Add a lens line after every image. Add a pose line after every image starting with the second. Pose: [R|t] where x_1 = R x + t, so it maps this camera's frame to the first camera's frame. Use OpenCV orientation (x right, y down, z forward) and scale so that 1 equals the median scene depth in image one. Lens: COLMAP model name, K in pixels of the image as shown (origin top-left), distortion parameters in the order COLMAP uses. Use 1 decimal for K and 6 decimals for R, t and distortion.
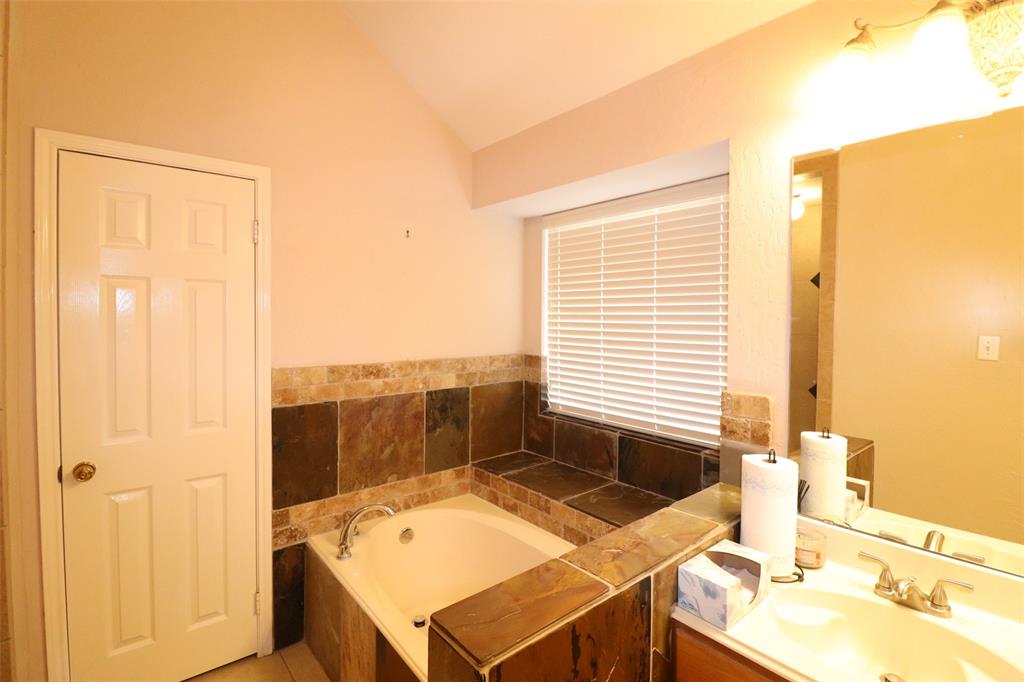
lens RADIAL K [[479.5, 0, 516.2], [0, 479.5, 324.4], [0, 0, 1]] dist [-0.000351, -0.013967]
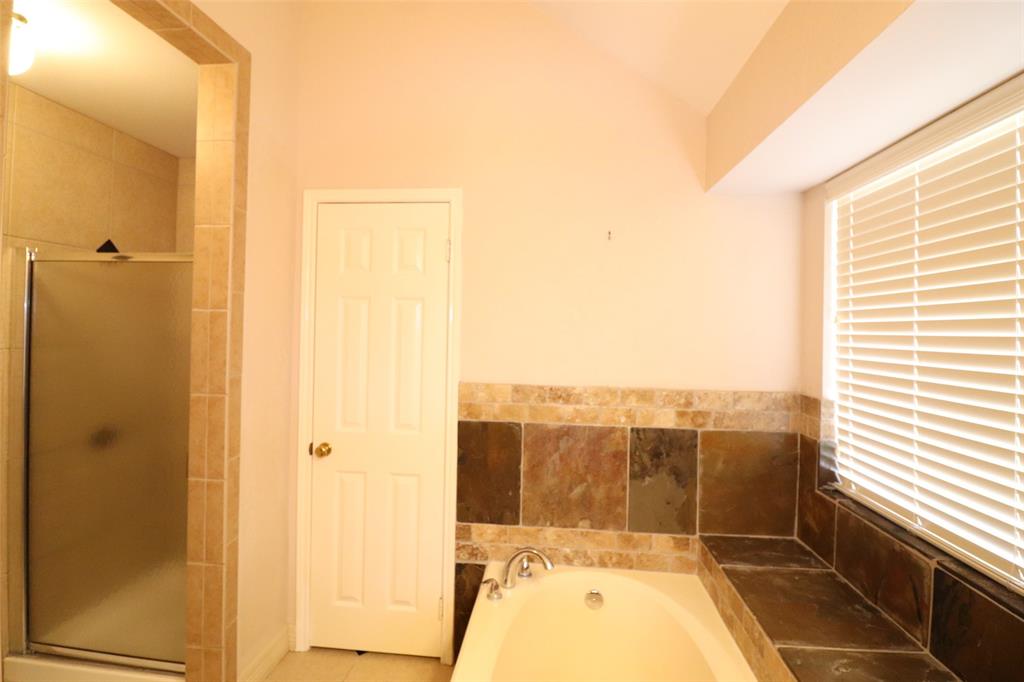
lens RADIAL K [[479.5, 0, 516.2], [0, 479.5, 324.4], [0, 0, 1]] dist [-0.000351, -0.013967]
pose [[0.705793, 0.000863, -0.708417, 0.253574], [-0.029501, 0.999168, -0.028175, -0.004372], [0.707803, 0.040784, 0.705231, 0.299385]]
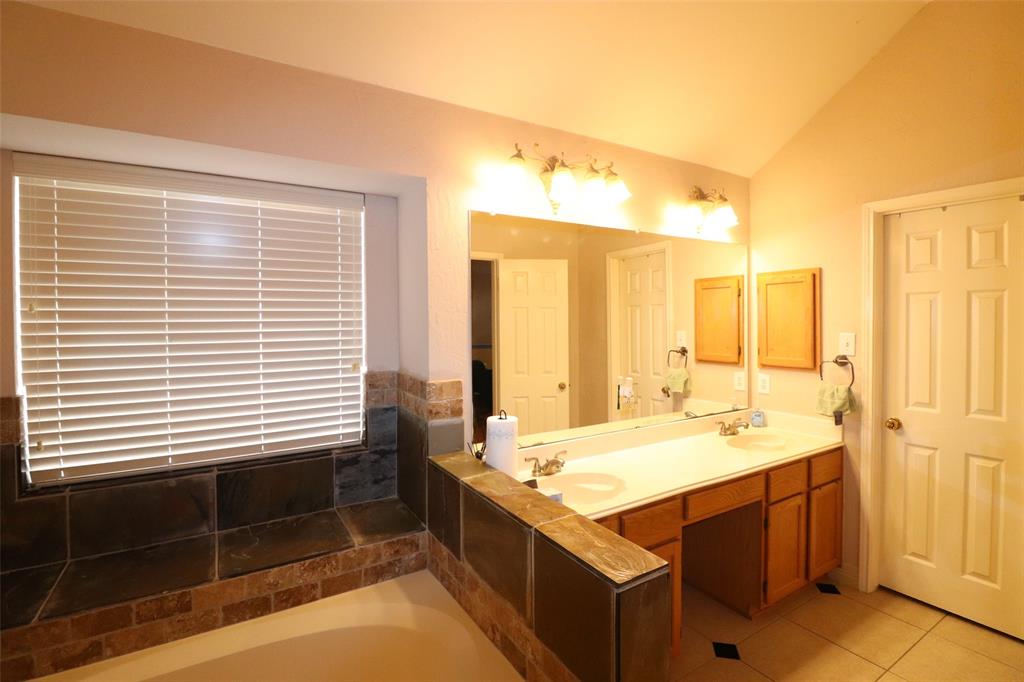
lens RADIAL K [[479.5, 0, 516.2], [0, 479.5, 324.4], [0, 0, 1]] dist [-0.000351, -0.013967]
pose [[0.142622, -0.021050, 0.989553, -0.486475], [0.026180, 0.999504, 0.017489, -0.016493], [-0.989431, 0.023413, 0.143102, 0.386360]]
